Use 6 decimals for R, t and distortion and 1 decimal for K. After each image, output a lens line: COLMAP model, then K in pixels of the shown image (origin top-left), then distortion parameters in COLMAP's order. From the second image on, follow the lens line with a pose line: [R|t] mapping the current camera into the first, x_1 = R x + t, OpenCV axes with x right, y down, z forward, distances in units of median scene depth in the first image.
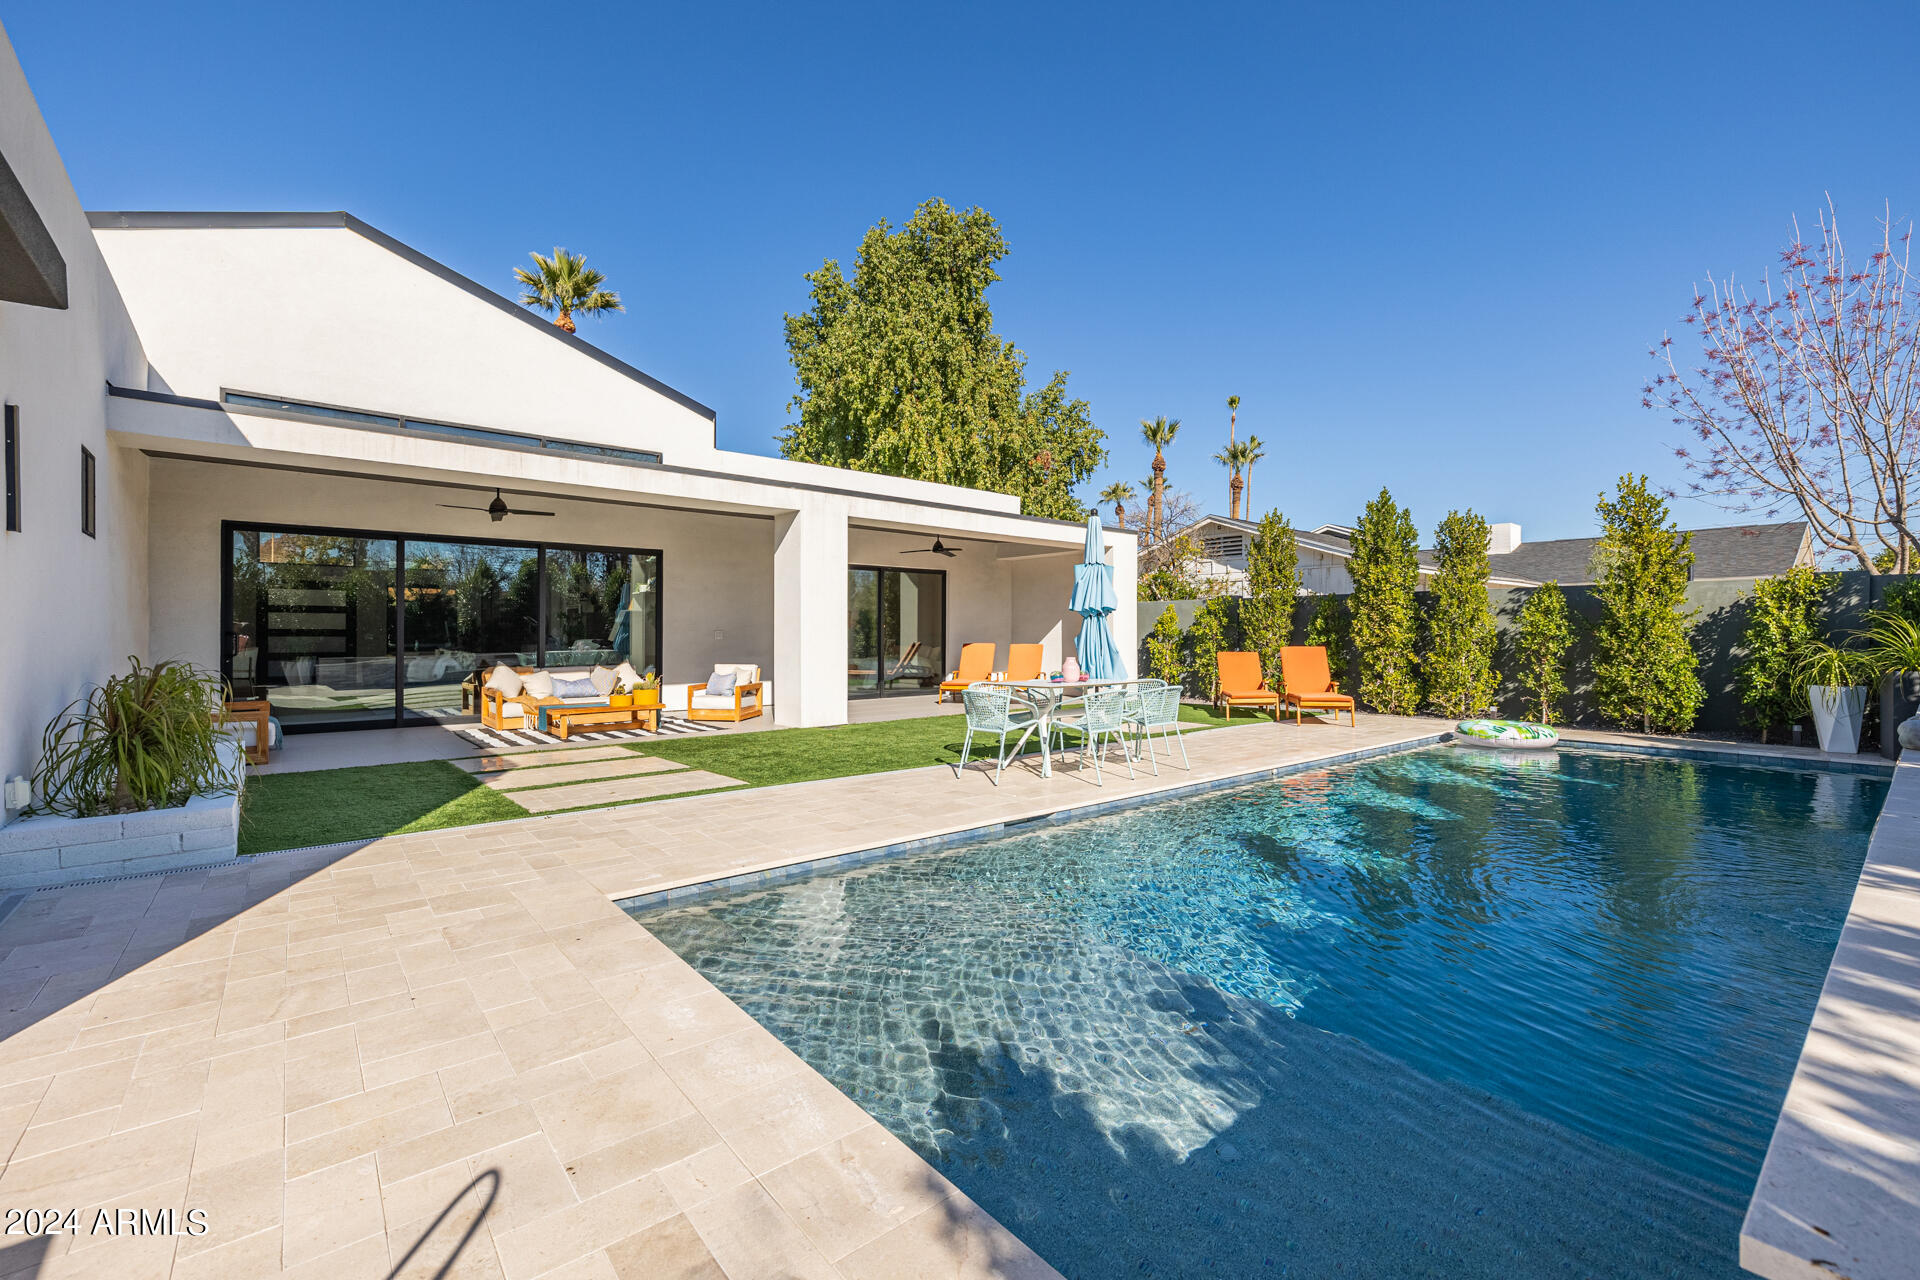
lens RADIAL K [[813.4, 0, 958.4], [0, 813.4, 630.0], [0, 0, 1]] dist [-0.000285, 0.001714]
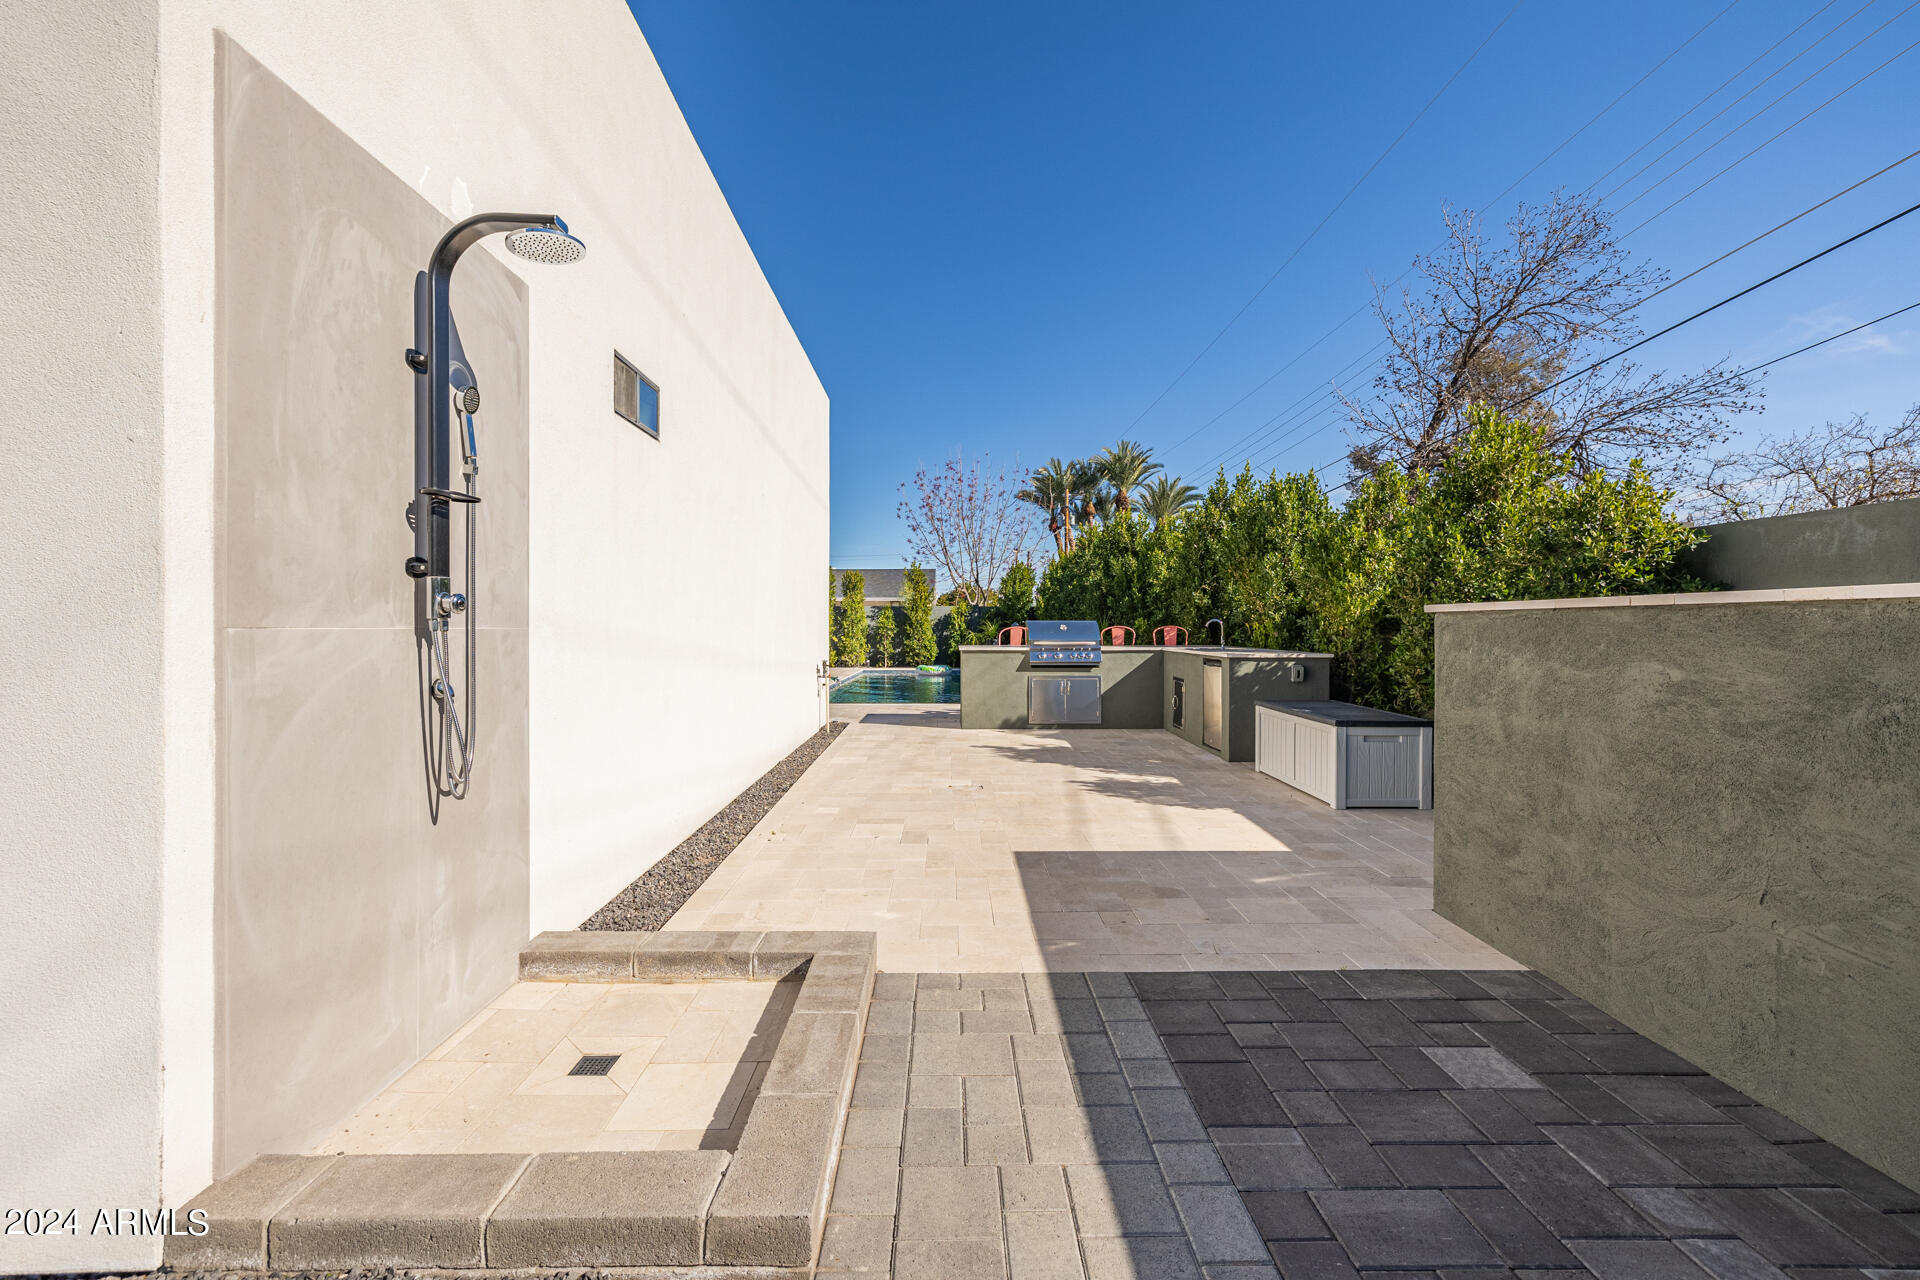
lens RADIAL K [[813.4, 0, 958.6], [0, 813.4, 632.1], [0, 0, 1]] dist [-0.000285, 0.001714]
pose [[0.633536, -0.006234, 0.773688, -0.929263], [-0.001678, 0.999954, 0.009431, -0.002858], [-0.773711, -0.007273, 0.633497, -0.607513]]
